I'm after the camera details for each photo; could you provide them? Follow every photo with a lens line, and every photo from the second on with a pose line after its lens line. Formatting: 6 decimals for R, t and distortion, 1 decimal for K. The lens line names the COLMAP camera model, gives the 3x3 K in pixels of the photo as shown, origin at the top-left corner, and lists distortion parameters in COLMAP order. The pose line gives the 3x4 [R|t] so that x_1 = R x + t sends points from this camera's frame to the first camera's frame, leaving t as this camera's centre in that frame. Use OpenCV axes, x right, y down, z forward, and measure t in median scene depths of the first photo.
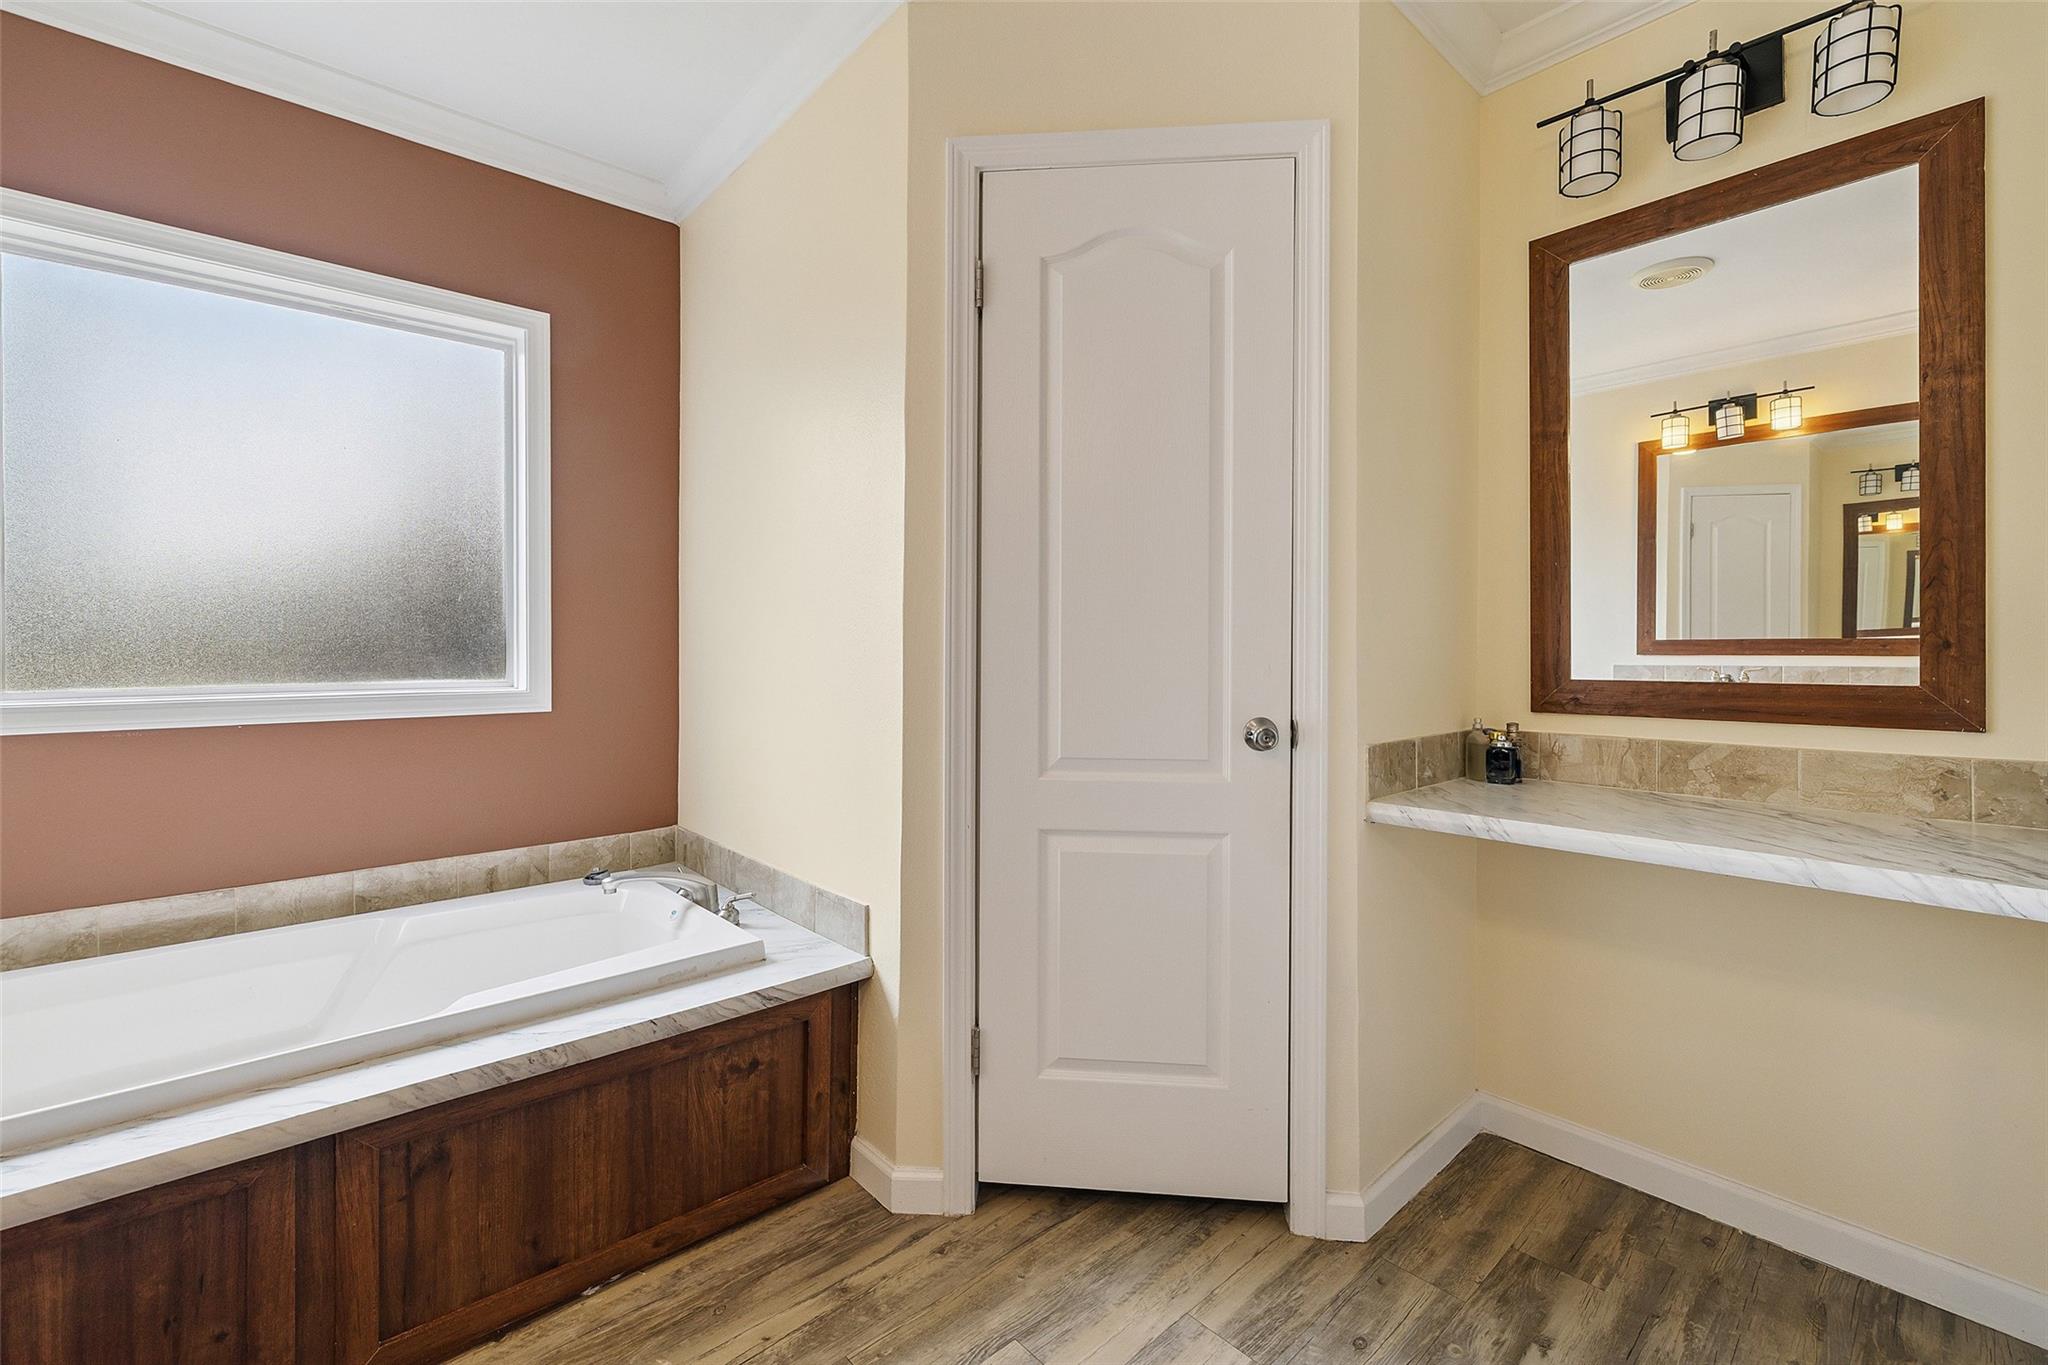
lens RADIAL K [[868.9, 0, 1028.2], [0, 868.9, 669.7], [0, 0, 1]] dist [-0.000139, -0.001277]
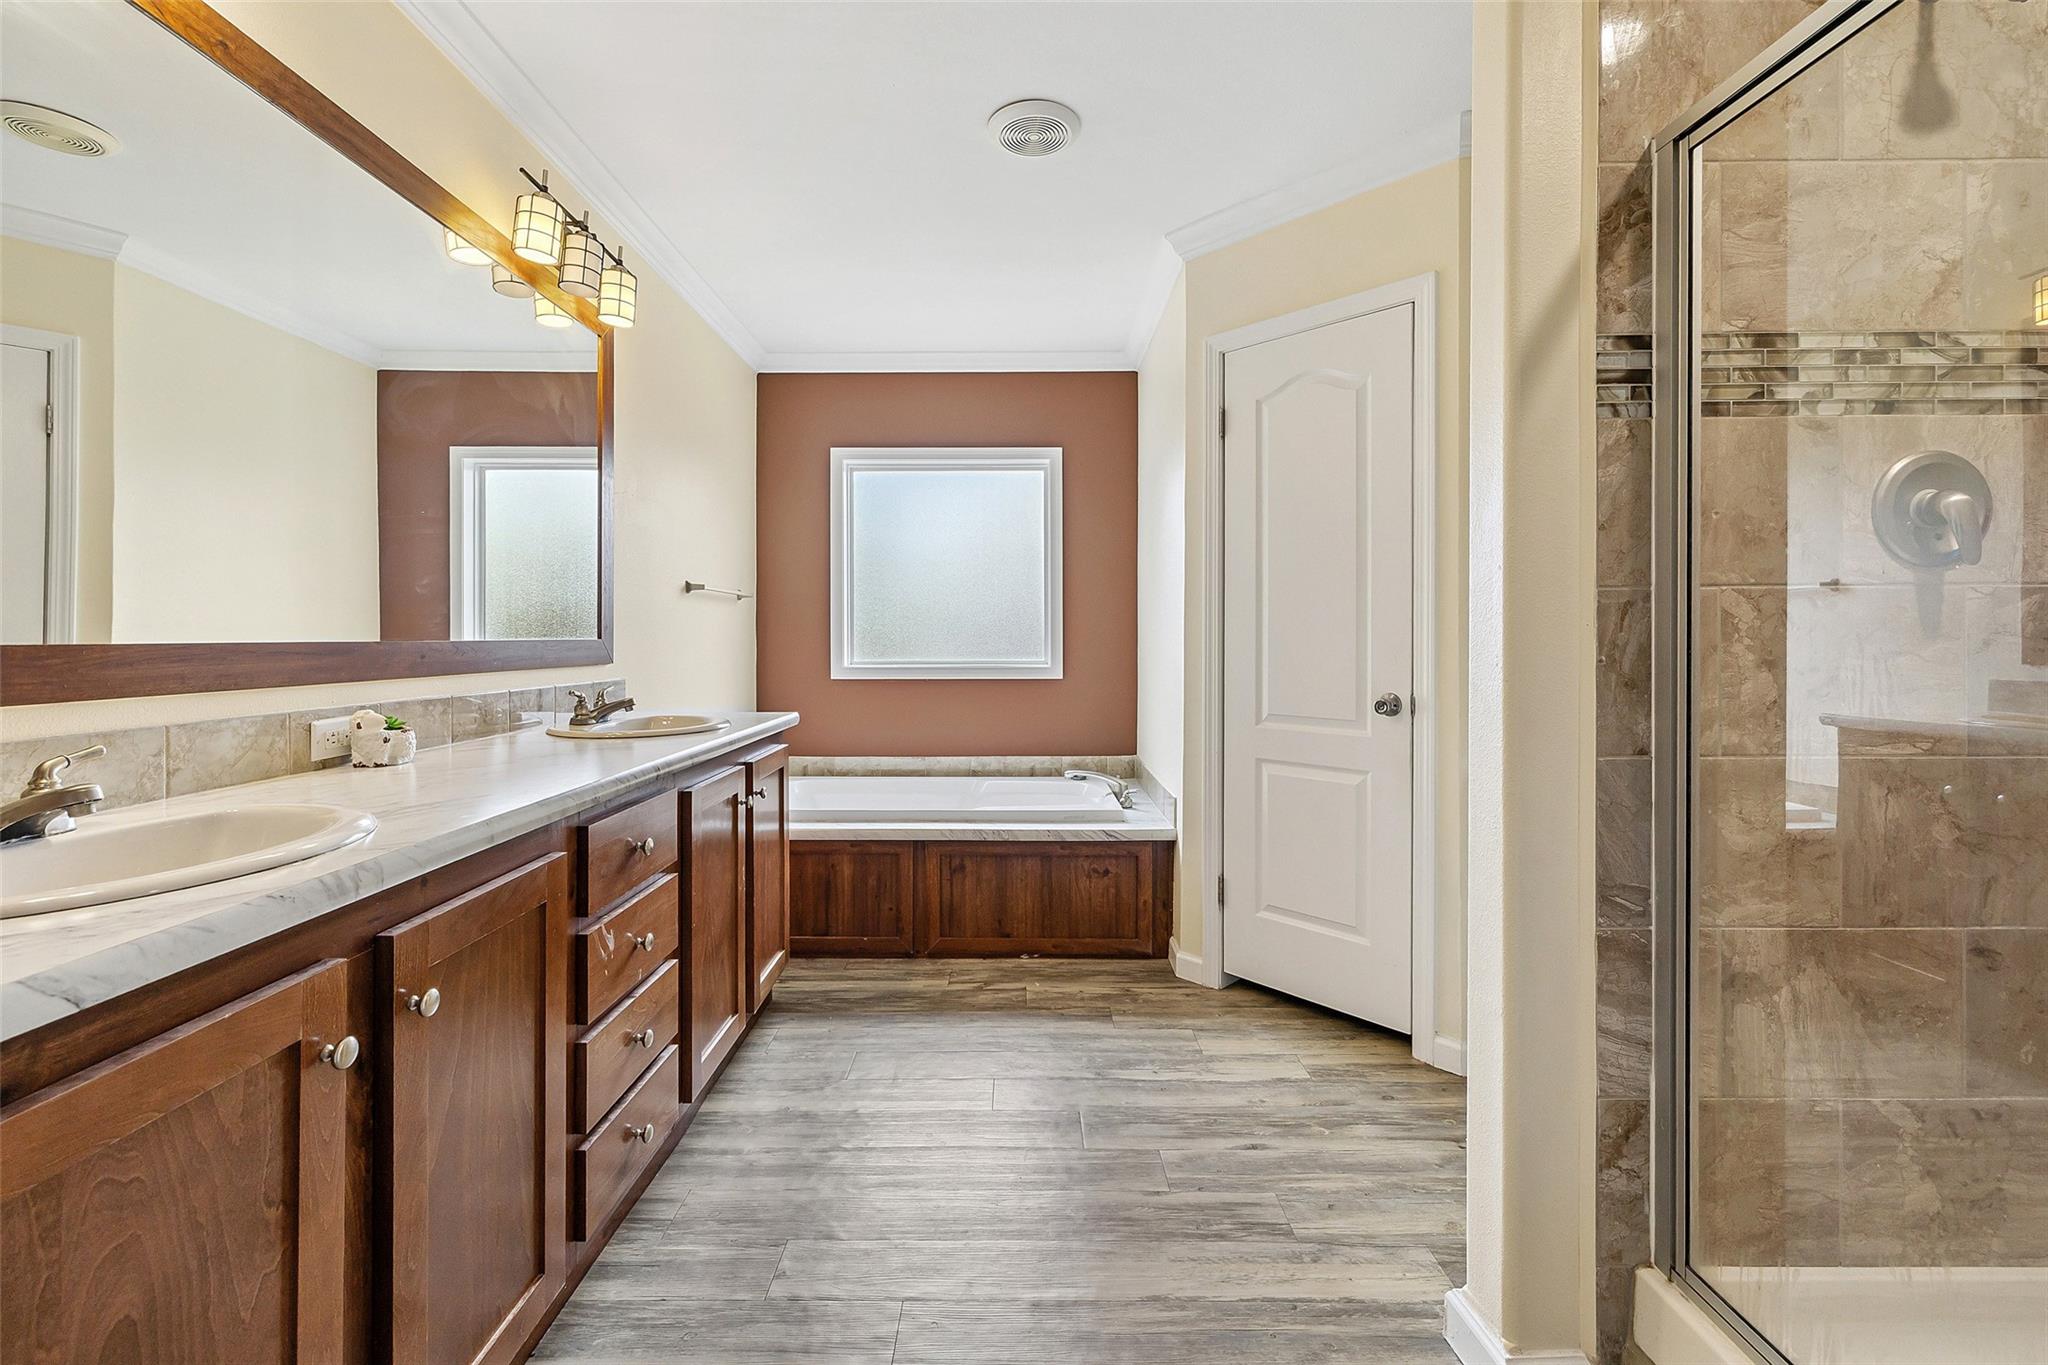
lens RADIAL K [[868.9, 0, 1026.2], [0, 868.9, 679.5], [0, 0, 1]] dist [-0.000139, -0.001277]
pose [[0.750655, 0.029959, -0.660015, 0.771219], [-0.011038, 0.999401, 0.032811, -0.008578], [0.660602, -0.017344, 0.750536, -0.488548]]
